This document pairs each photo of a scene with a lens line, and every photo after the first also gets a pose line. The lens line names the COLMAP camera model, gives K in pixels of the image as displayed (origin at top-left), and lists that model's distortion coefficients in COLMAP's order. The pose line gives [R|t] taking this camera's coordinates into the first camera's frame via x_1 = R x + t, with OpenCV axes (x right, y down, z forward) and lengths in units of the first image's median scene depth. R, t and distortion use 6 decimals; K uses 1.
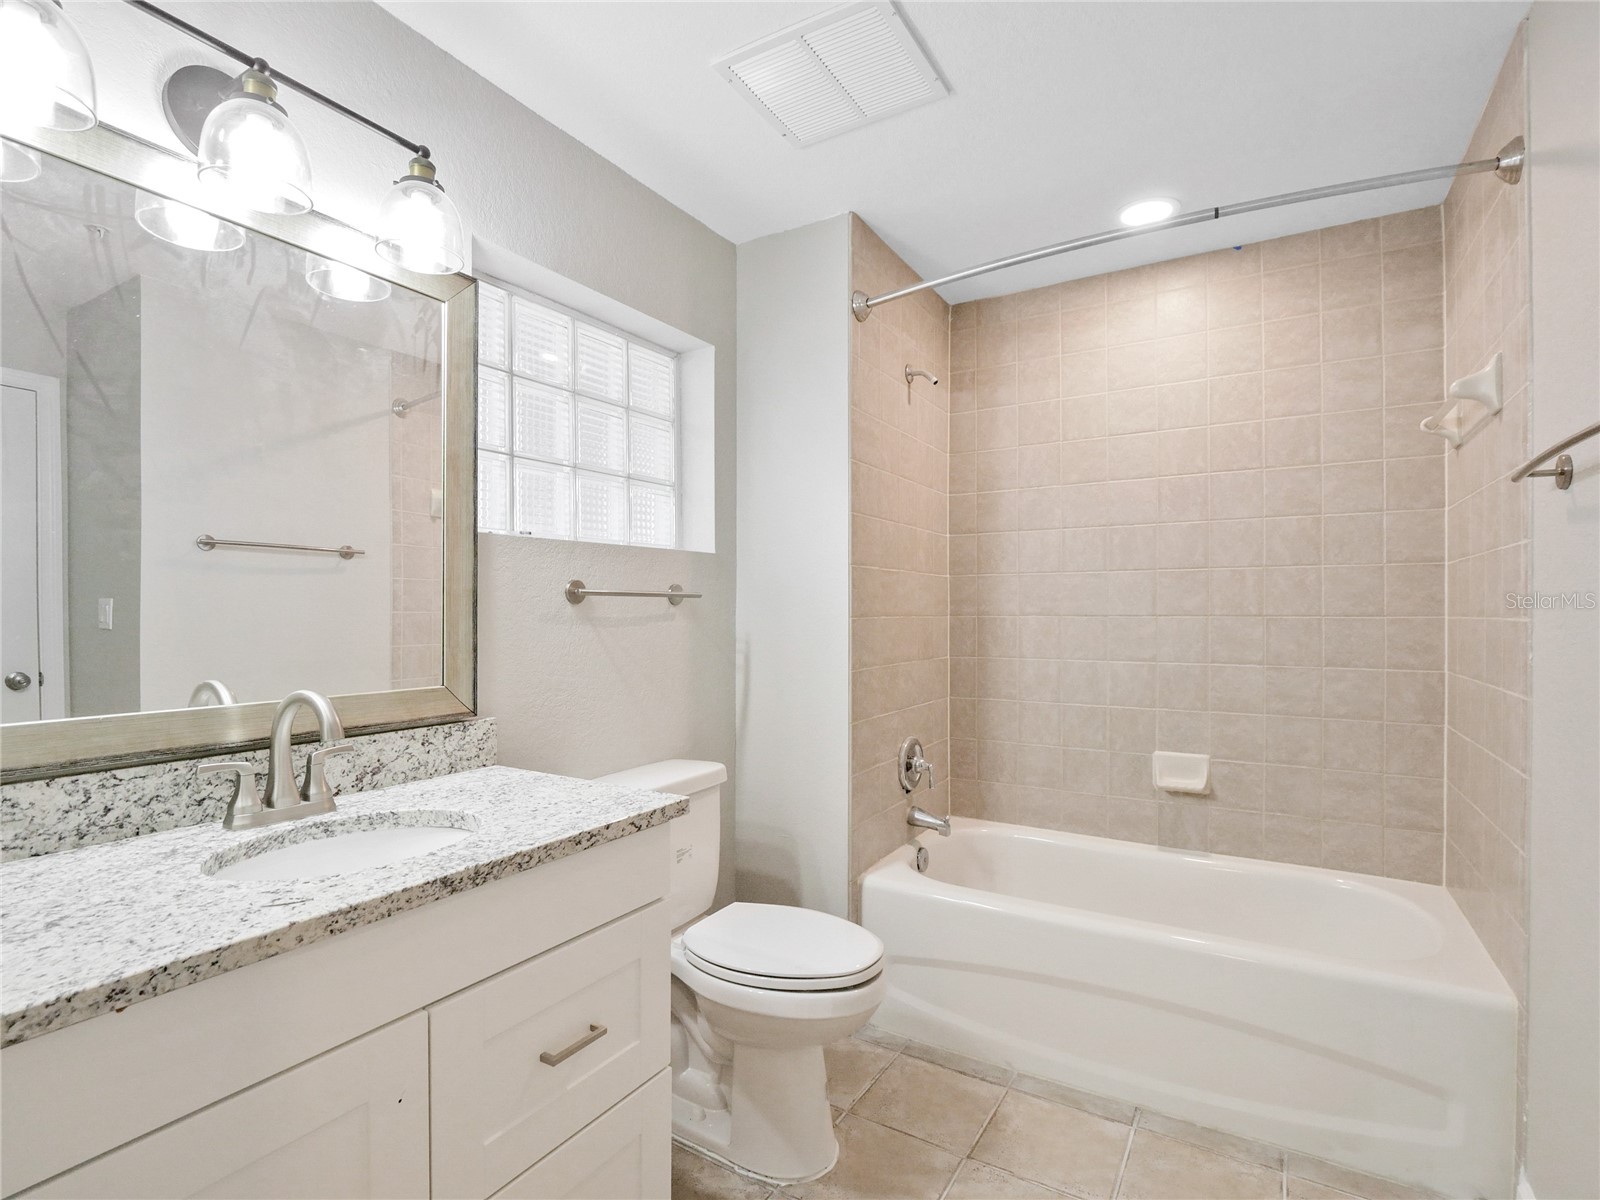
lens RADIAL K [[775.2, 0, 799.8], [0, 775.2, 606.4], [0, 0, 1]] dist [-0.012654, -0.000189]
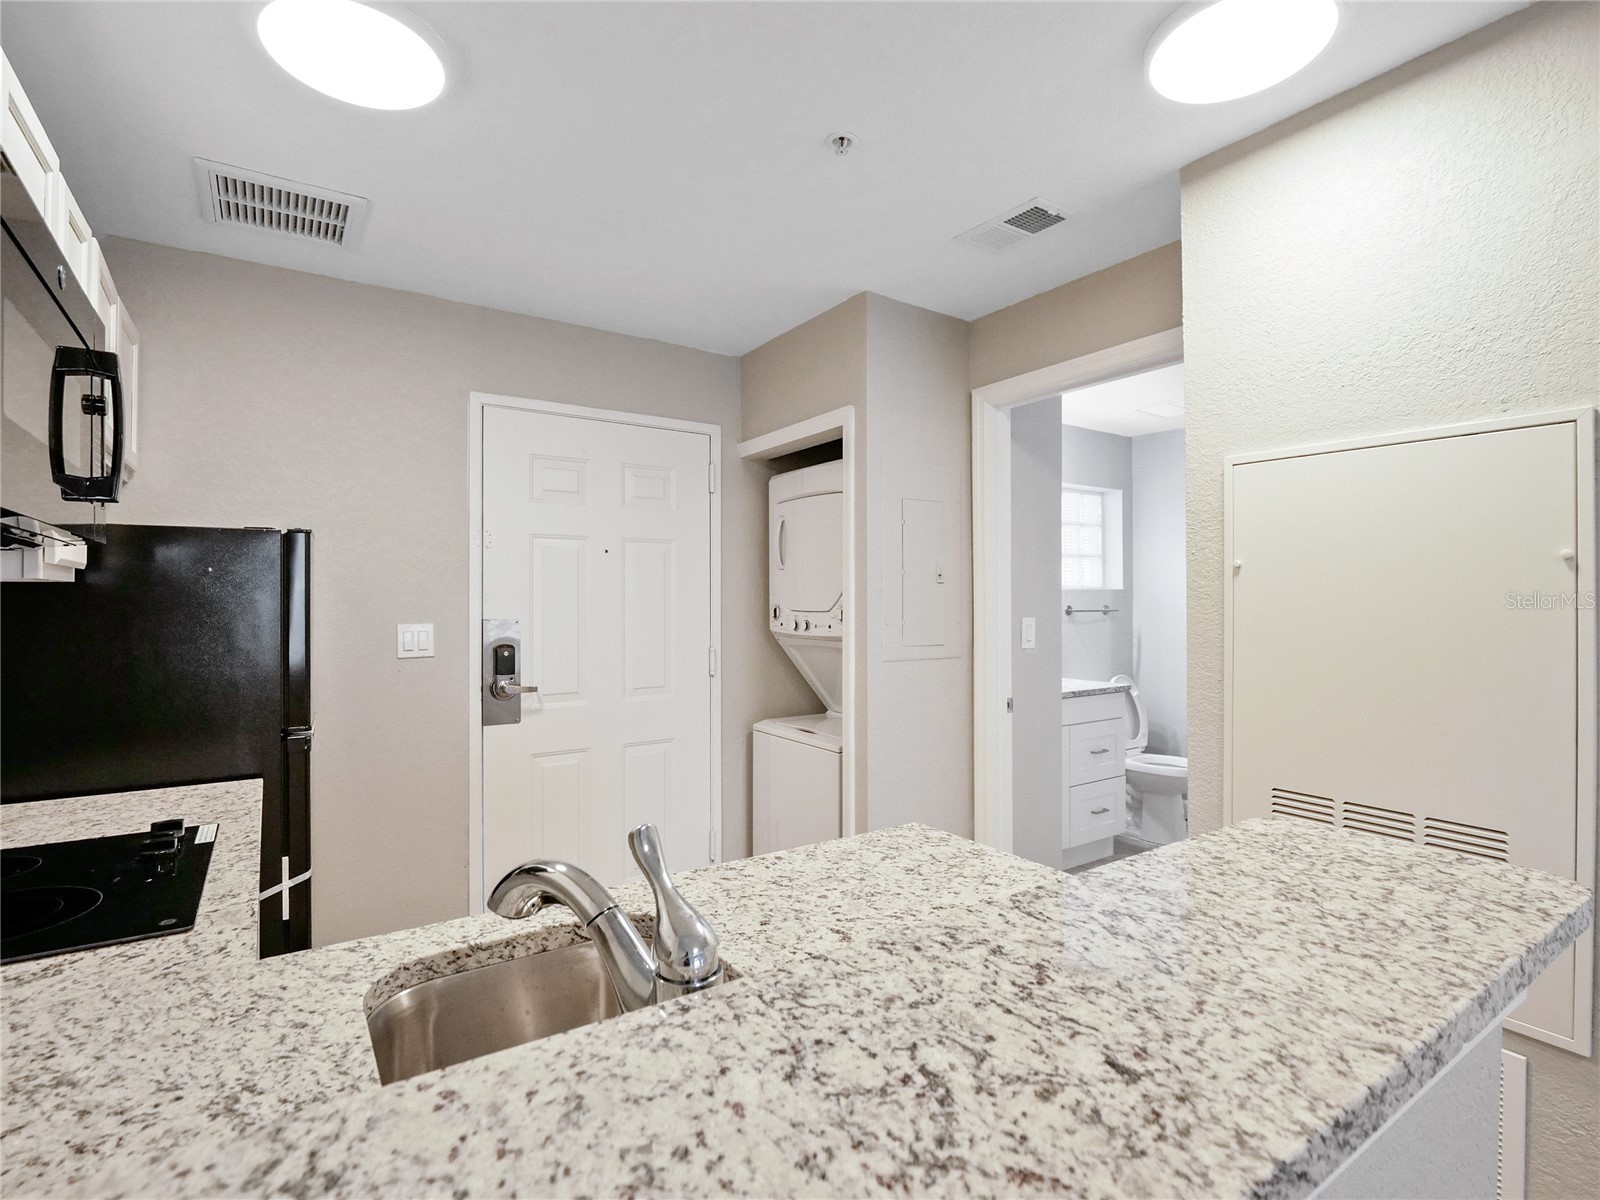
lens RADIAL K [[775.2, 0, 791.0], [0, 775.2, 595.9], [0, 0, 1]] dist [-0.012654, -0.000189]
pose [[0.903862, -0.009930, -0.427709, -0.026969], [0.006904, 0.999939, -0.008624, -0.038364], [0.427769, 0.004842, 0.903875, -1.246042]]
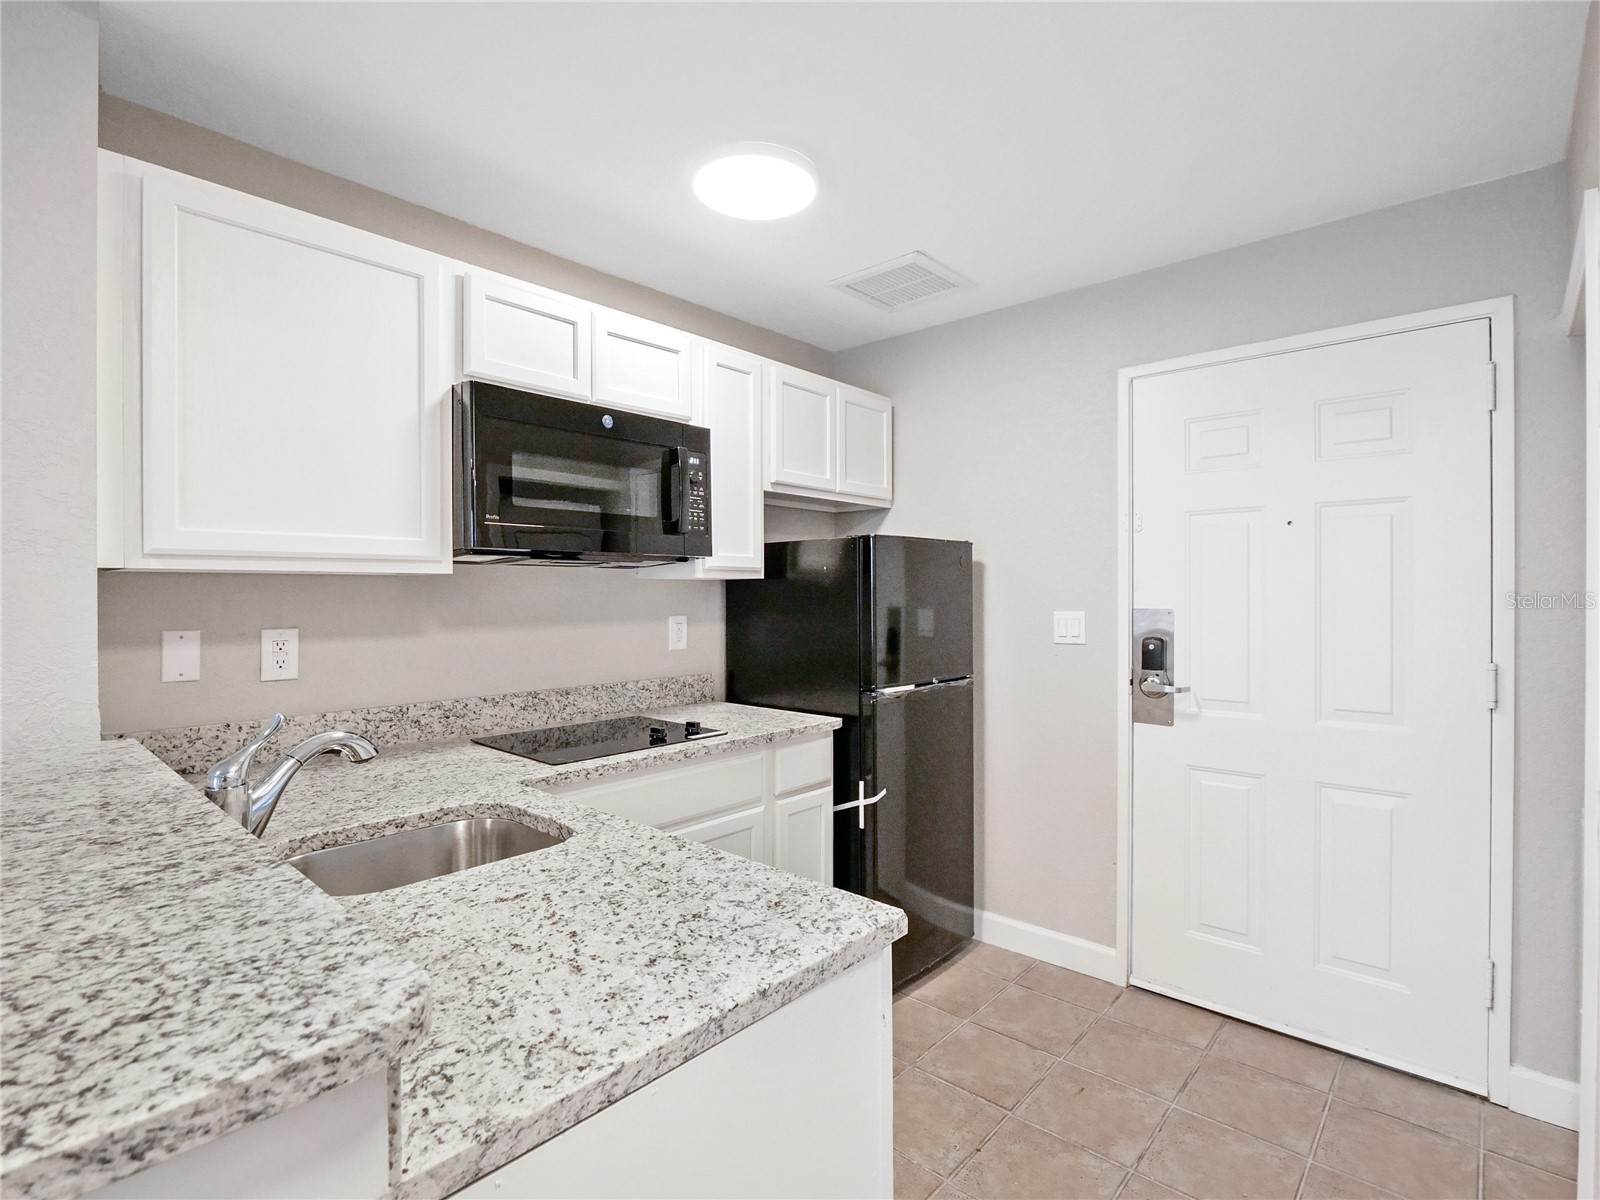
lens RADIAL K [[775.2, 0, 810.1], [0, 775.2, 592.2], [0, 0, 1]] dist [-0.012654, -0.000189]
pose [[-0.187410, -0.006024, -0.982263, 1.201644], [0.002604, 0.999975, -0.006629, -0.011739], [0.982278, -0.003800, -0.187390, 1.877841]]
